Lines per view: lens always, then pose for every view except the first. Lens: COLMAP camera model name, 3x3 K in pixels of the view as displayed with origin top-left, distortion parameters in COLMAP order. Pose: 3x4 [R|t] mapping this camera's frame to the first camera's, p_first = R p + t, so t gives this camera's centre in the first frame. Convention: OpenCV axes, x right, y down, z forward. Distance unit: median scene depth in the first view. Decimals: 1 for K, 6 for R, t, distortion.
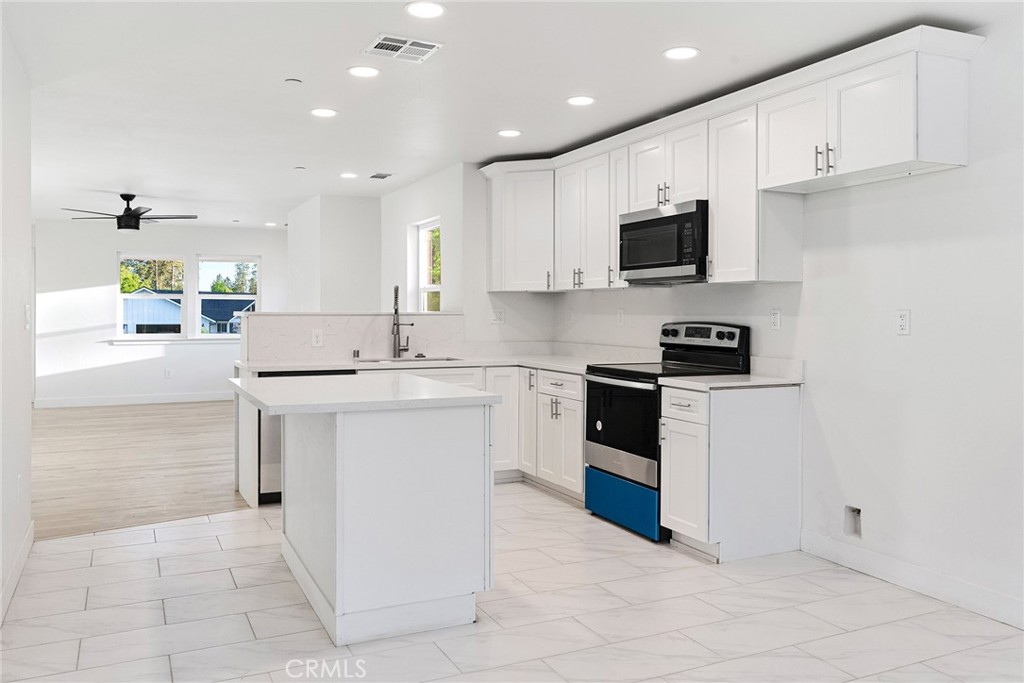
lens RADIAL K [[813.3, 0, 512.2], [0, 813.3, 319.7], [0, 0, 1]] dist [-0.001472, 0.002107]
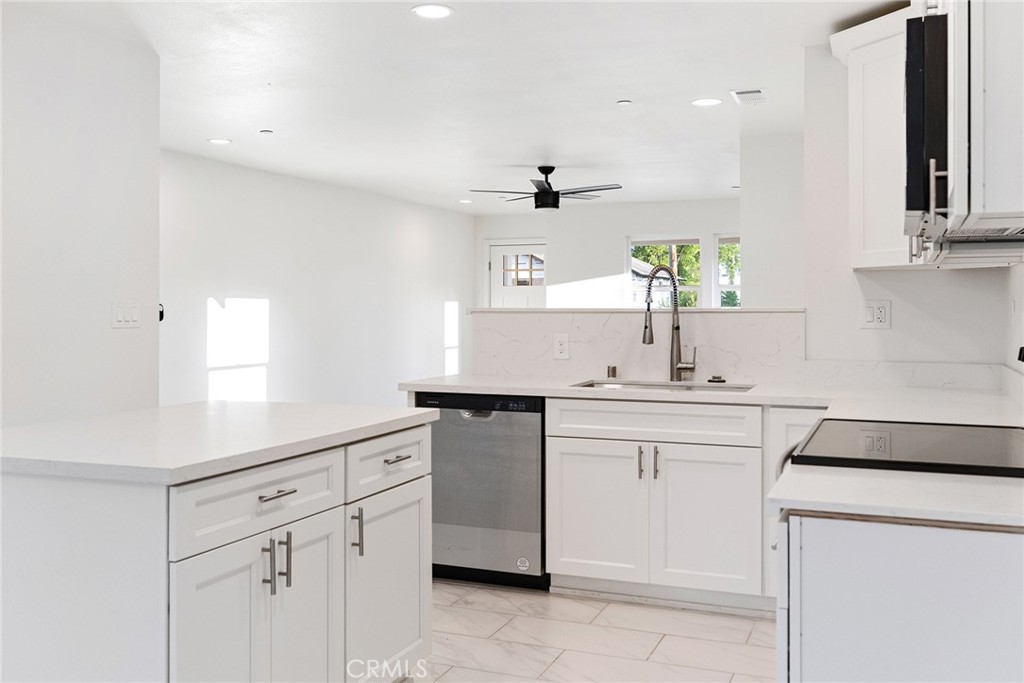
lens RADIAL K [[983.2, 0, 513.4], [0, 983.2, 302.4], [0, 0, 1]] dist [0.004775, 0.002822]
pose [[0.683872, -0.005990, -0.729578, 0.401284], [-0.004492, 0.999913, -0.012421, -0.004352], [0.729588, 0.011772, 0.683785, 0.492246]]
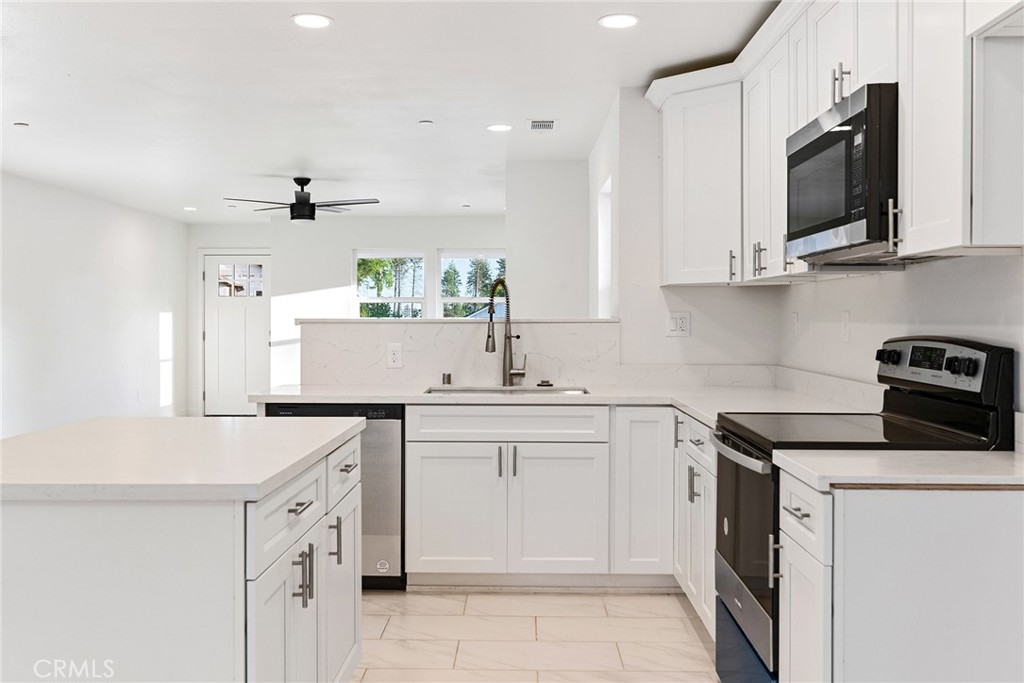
lens RADIAL K [[954.3, 0, 511.5], [0, 954.3, 325.3], [0, 0, 1]] dist [0.000600, 0.004460]
pose [[0.897302, 0.001467, -0.441415, 0.260911], [-0.002318, 0.999996, -0.001388, -0.003072], [0.441411, 0.002269, 0.897302, 0.364845]]
